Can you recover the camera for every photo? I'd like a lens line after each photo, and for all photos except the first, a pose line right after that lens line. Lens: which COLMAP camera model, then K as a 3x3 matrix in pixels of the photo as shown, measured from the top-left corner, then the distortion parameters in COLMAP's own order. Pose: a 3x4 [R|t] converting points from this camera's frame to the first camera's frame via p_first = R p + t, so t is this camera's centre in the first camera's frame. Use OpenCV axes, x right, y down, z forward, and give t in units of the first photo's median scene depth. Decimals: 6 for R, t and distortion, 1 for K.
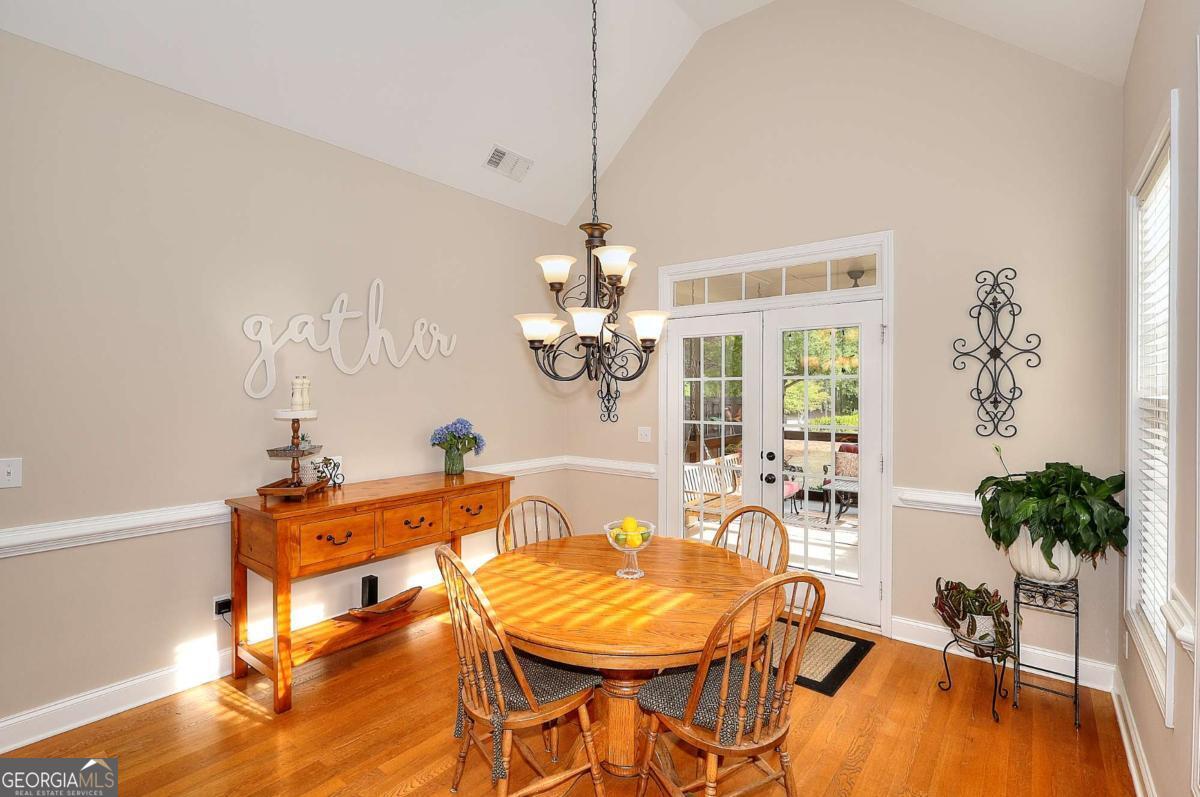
lens RADIAL K [[555.2, 0, 602.0], [0, 555.2, 399.8], [0, 0, 1]] dist [-0.004673, 0.001142]
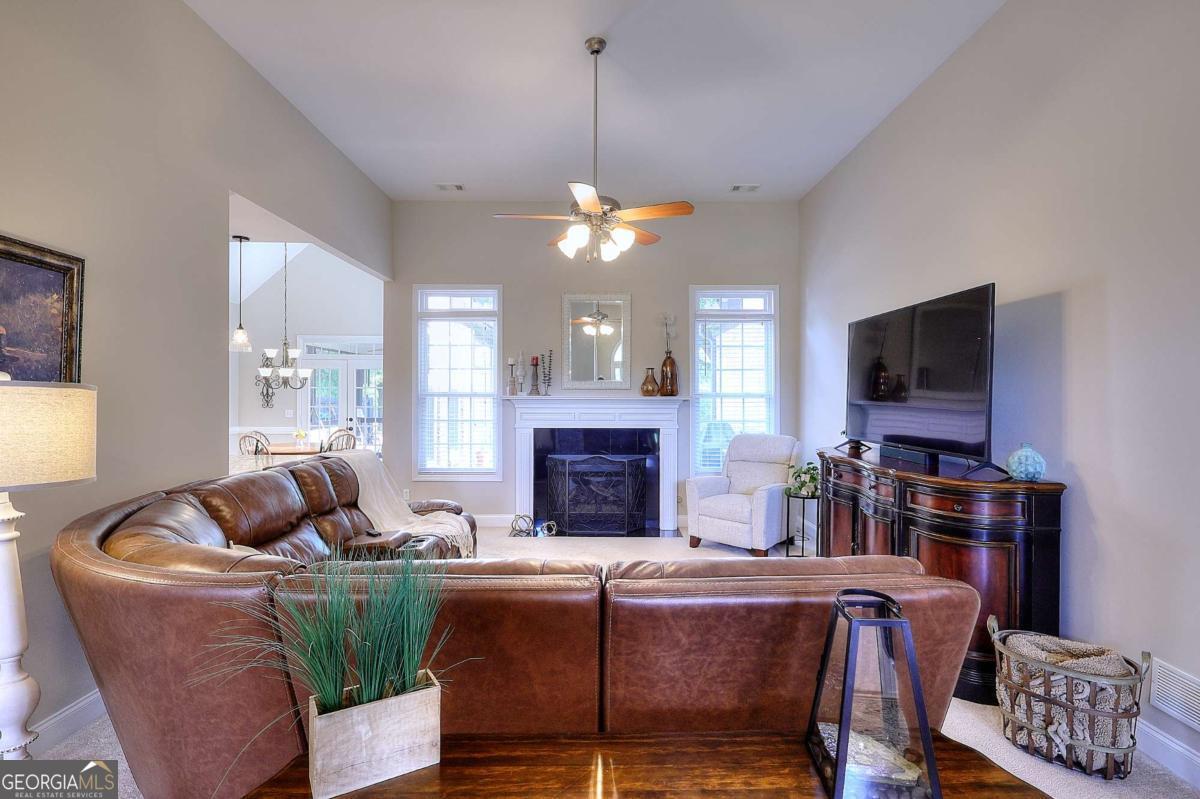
lens RADIAL K [[555.2, 0, 602.6], [0, 555.2, 398.6], [0, 0, 1]] dist [-0.004673, 0.001142]
pose [[0.775340, -0.005807, 0.631518, -0.376070], [0.002670, 0.999979, 0.005917, -0.002872], [-0.631539, -0.002901, 0.775339, -1.582733]]
